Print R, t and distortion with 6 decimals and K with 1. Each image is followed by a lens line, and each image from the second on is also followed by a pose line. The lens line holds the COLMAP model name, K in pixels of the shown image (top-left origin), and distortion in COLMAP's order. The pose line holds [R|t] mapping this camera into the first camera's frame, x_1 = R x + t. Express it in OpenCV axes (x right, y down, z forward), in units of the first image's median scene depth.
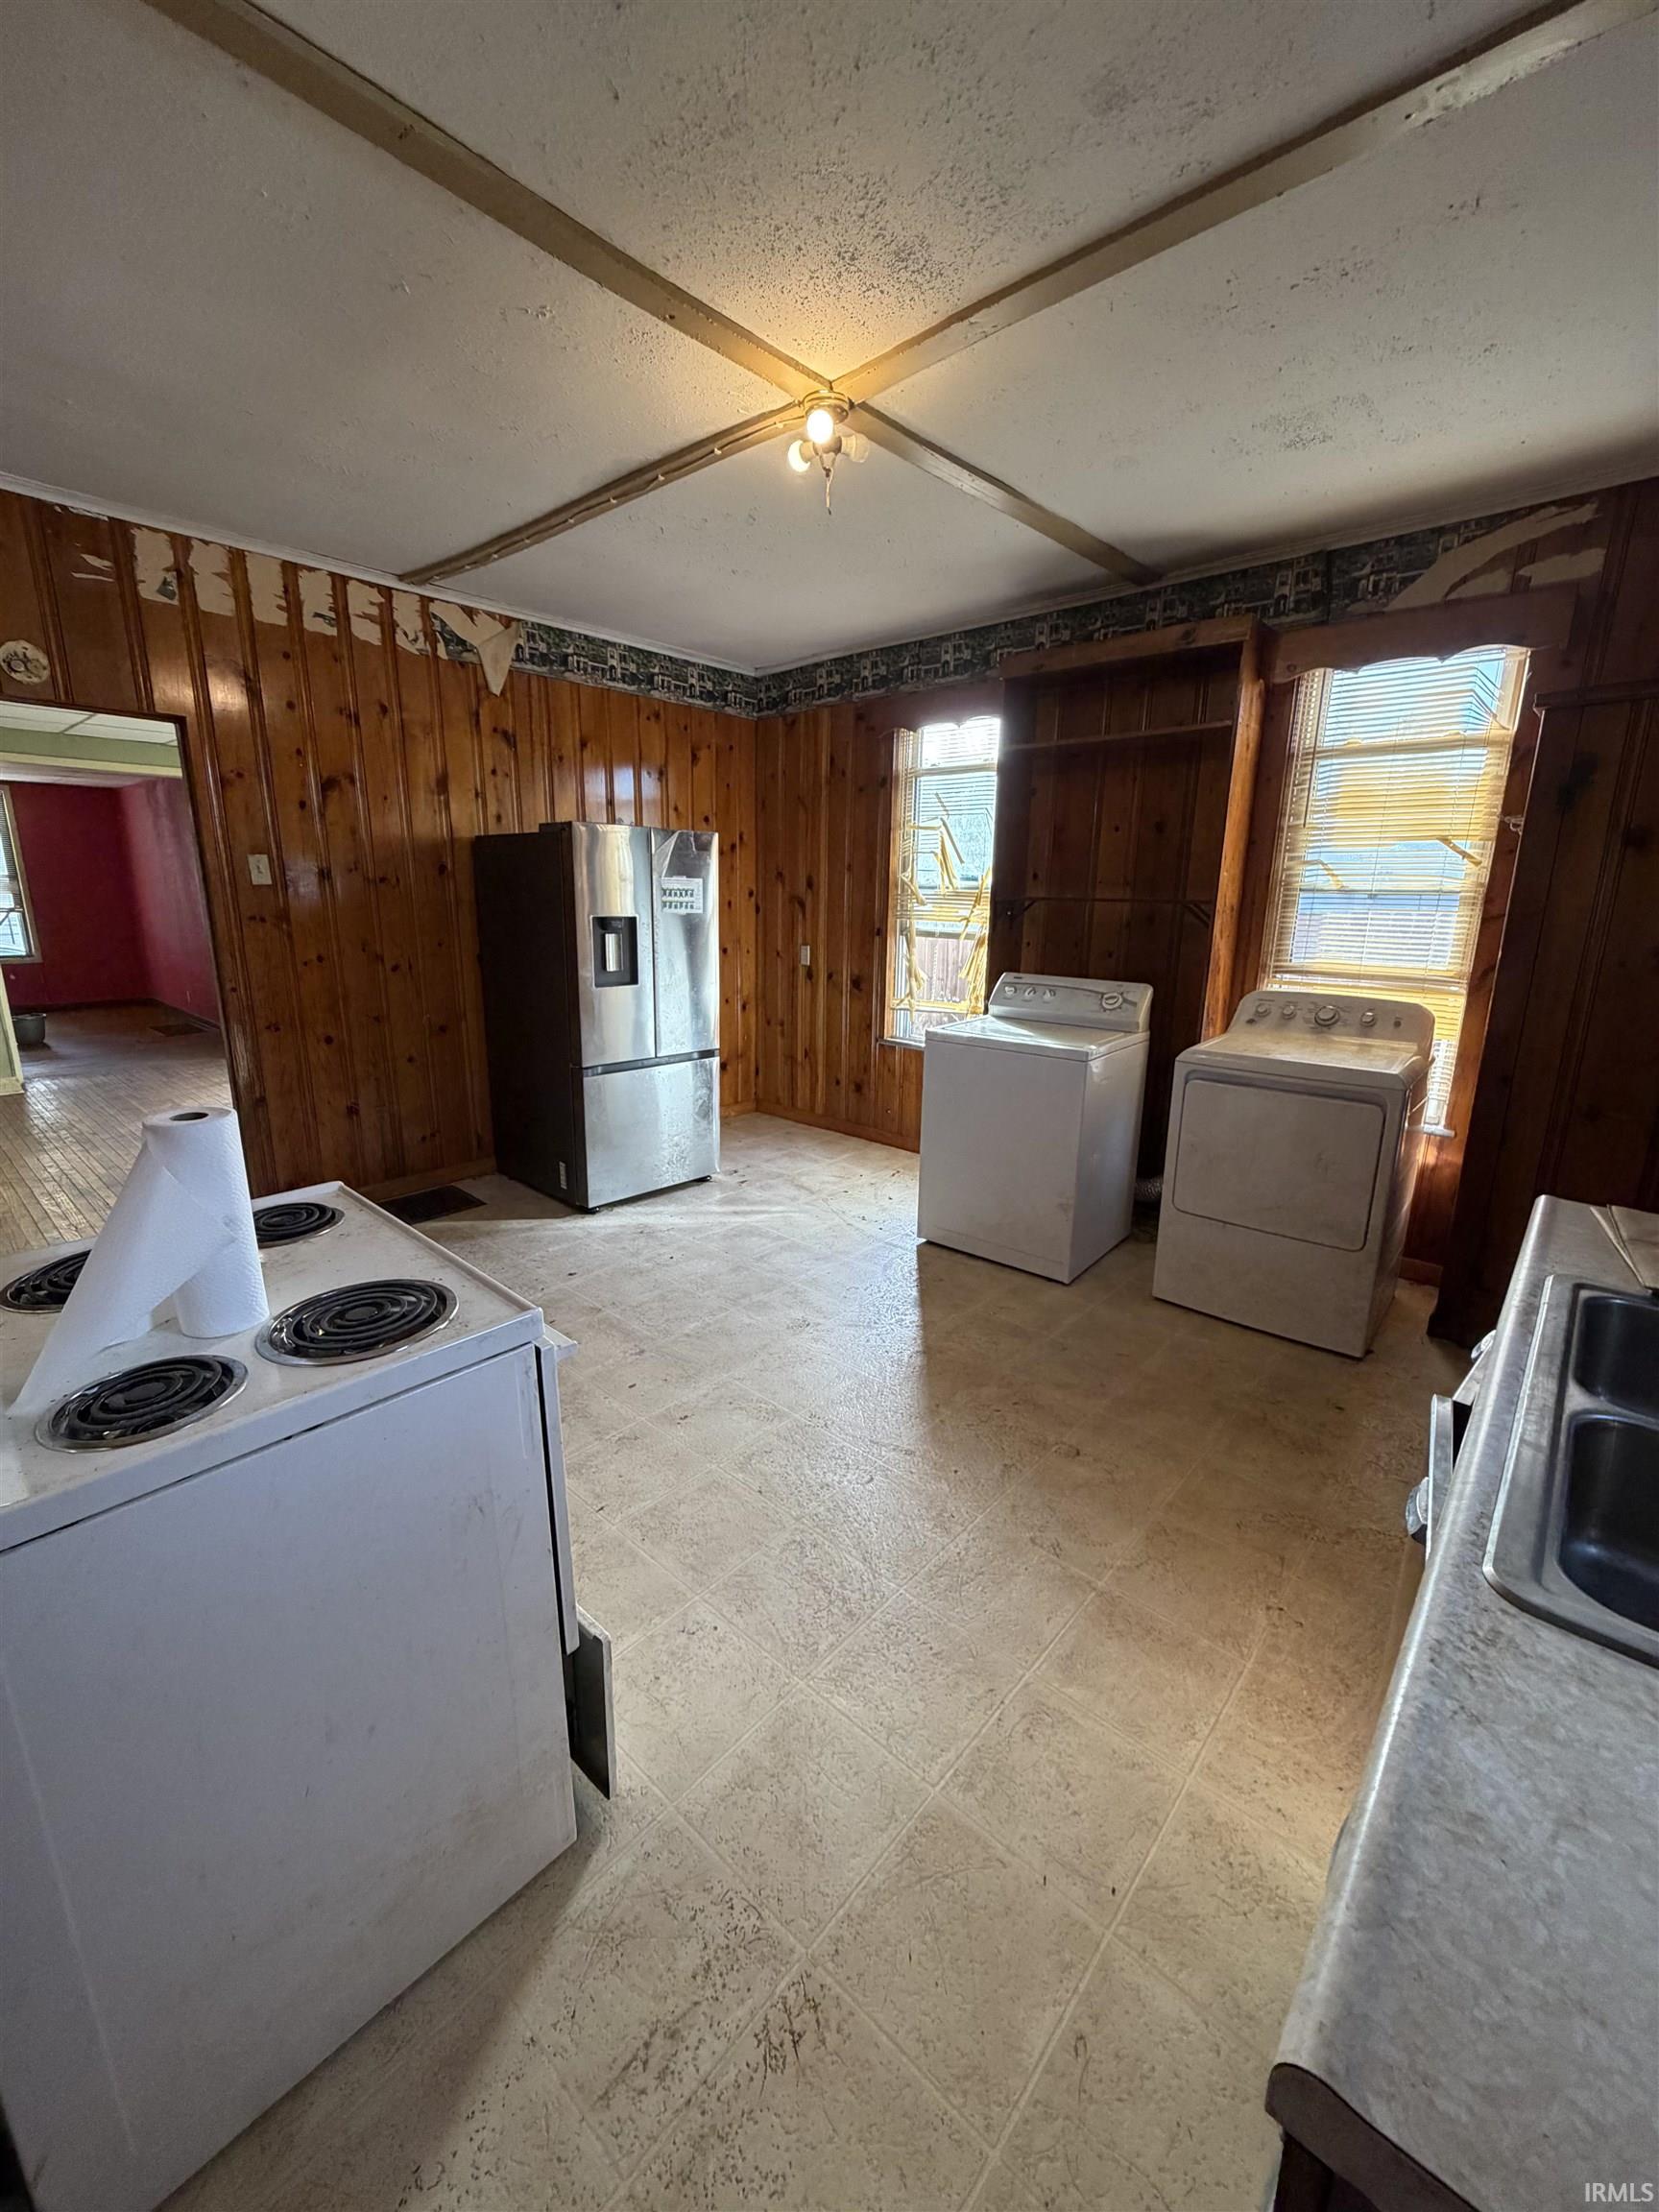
lens RADIAL K [[883.0, 0, 827.7], [0, 883.0, 1101.1], [0, 0, 1]] dist [0.001799, 0.000030]
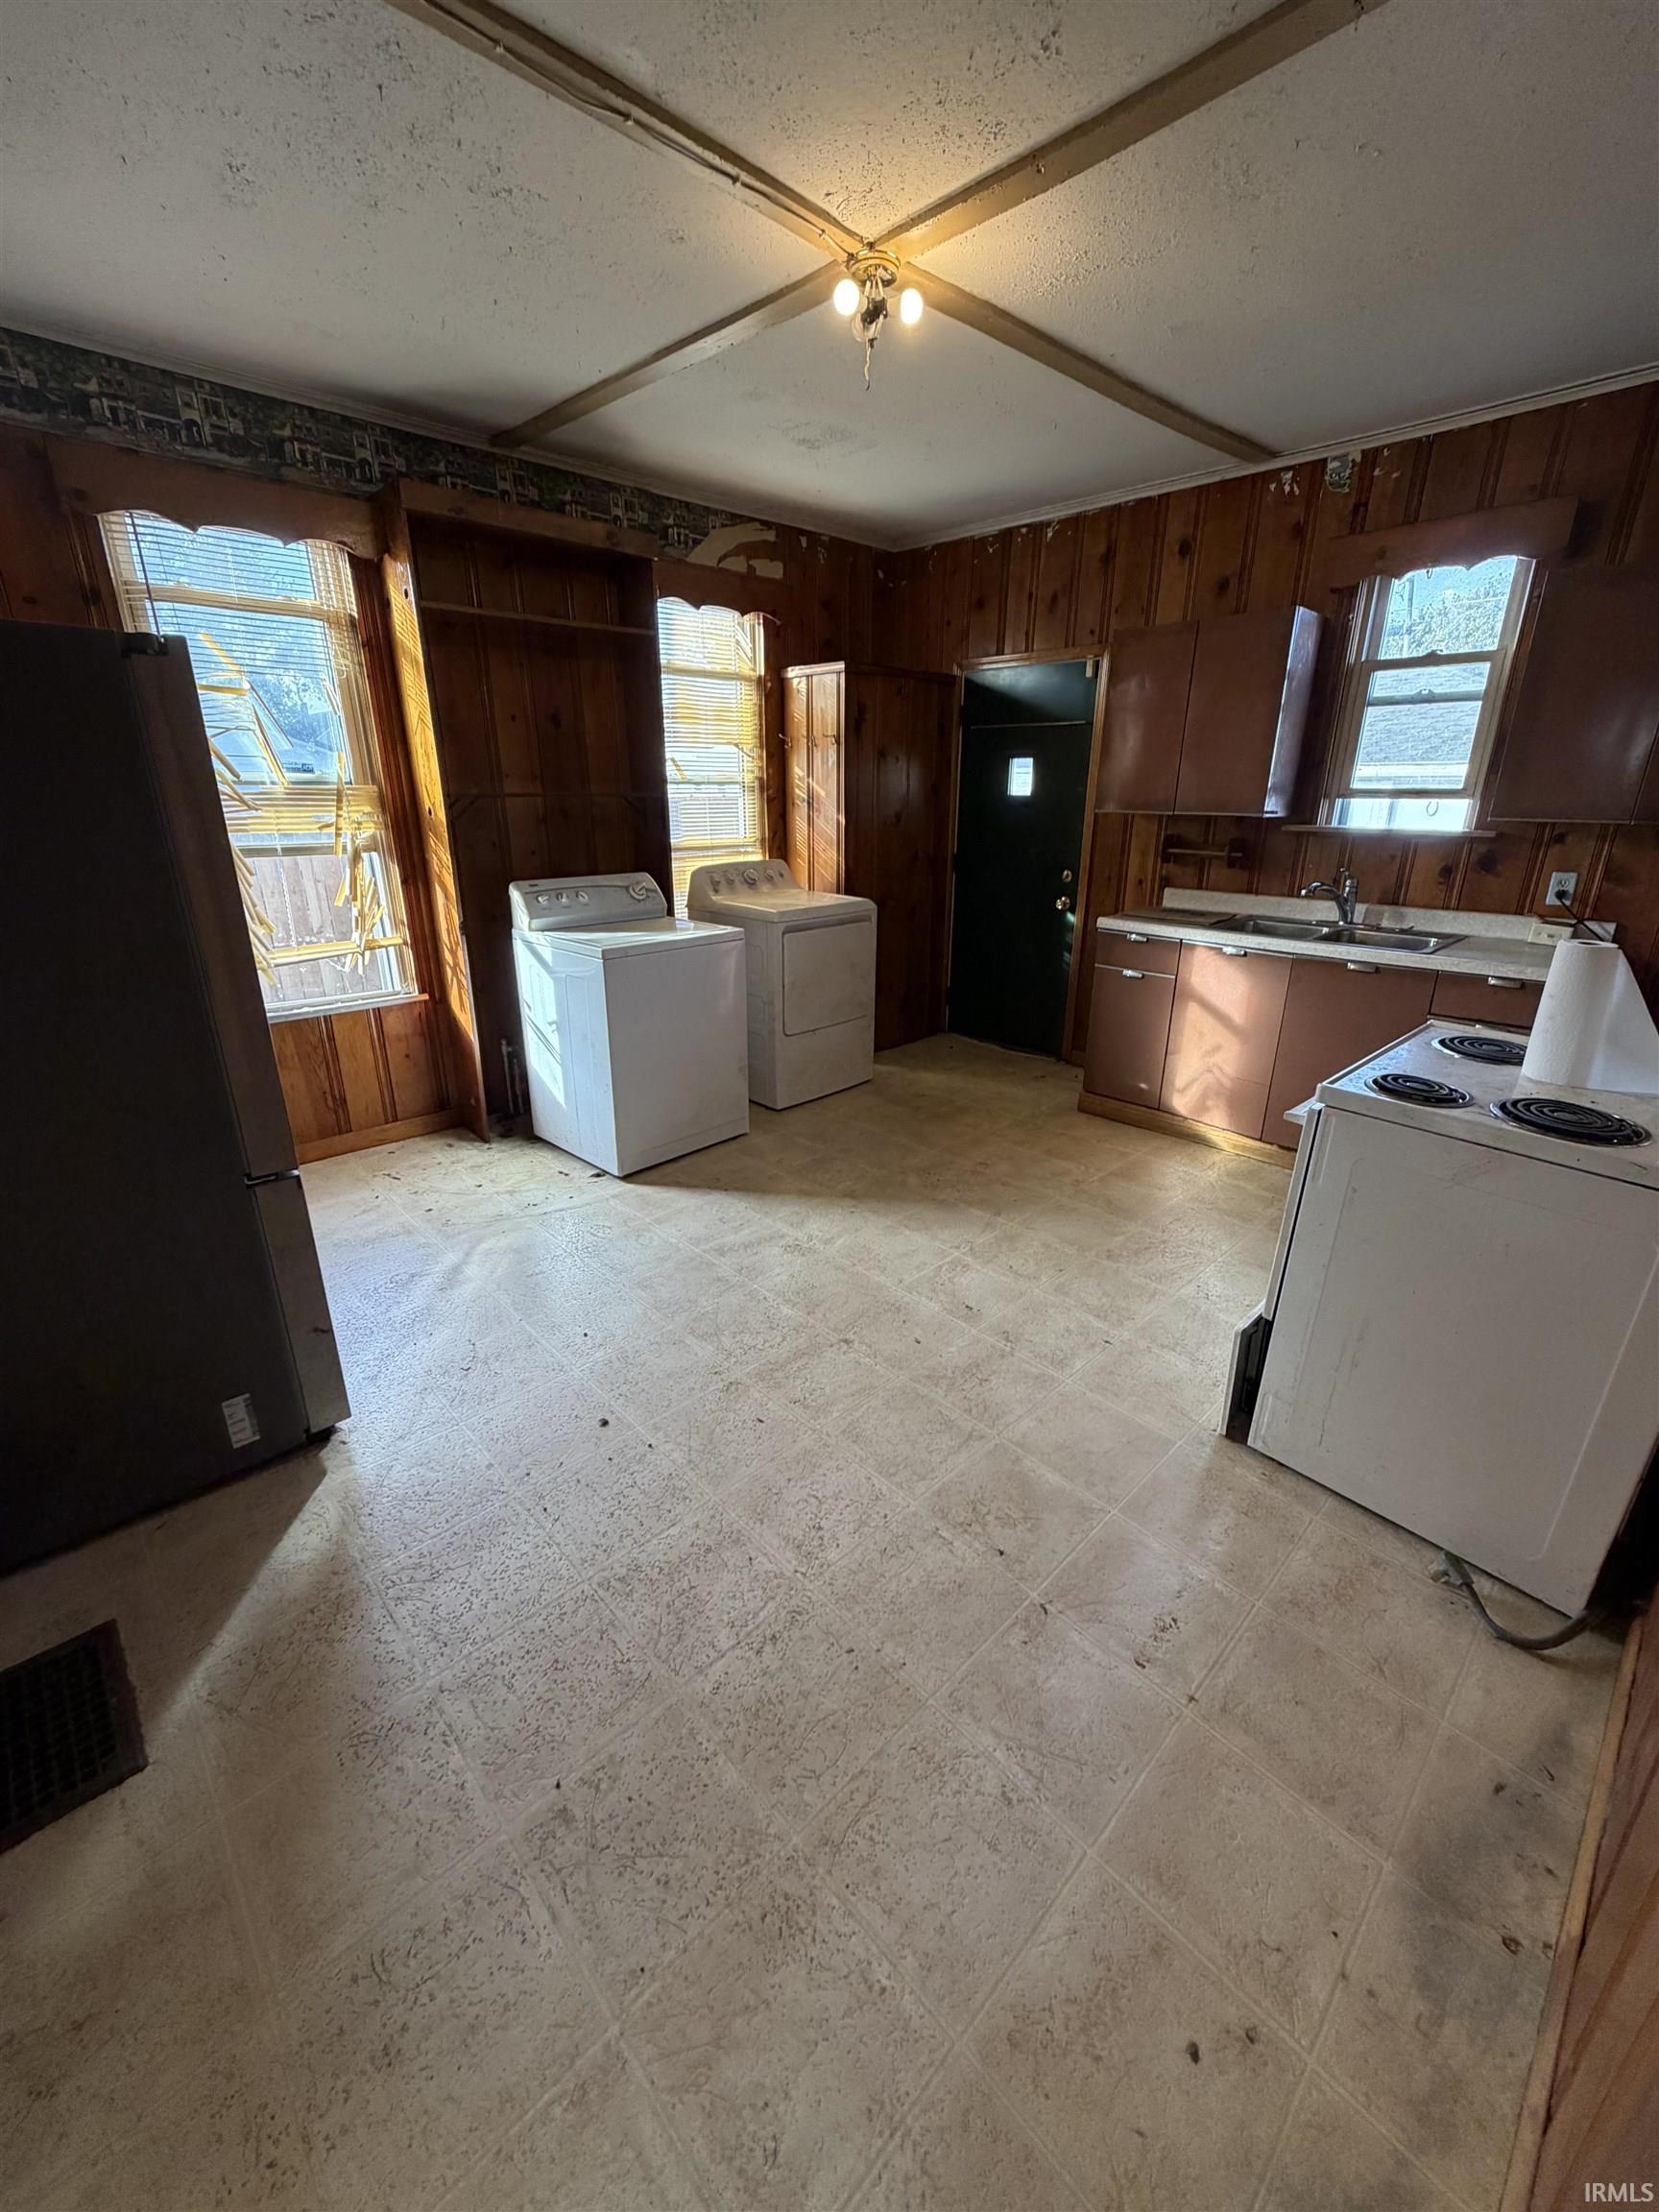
lens RADIAL K [[883.0, 0, 830.4], [0, 883.0, 1104.1], [0, 0, 1]] dist [0.001799, 0.000030]
pose [[0.069182, -0.351314, 0.933698, -0.812842], [0.231264, 0.916092, 0.327555, -0.189005], [-0.970428, 0.193270, 0.144623, 0.725211]]
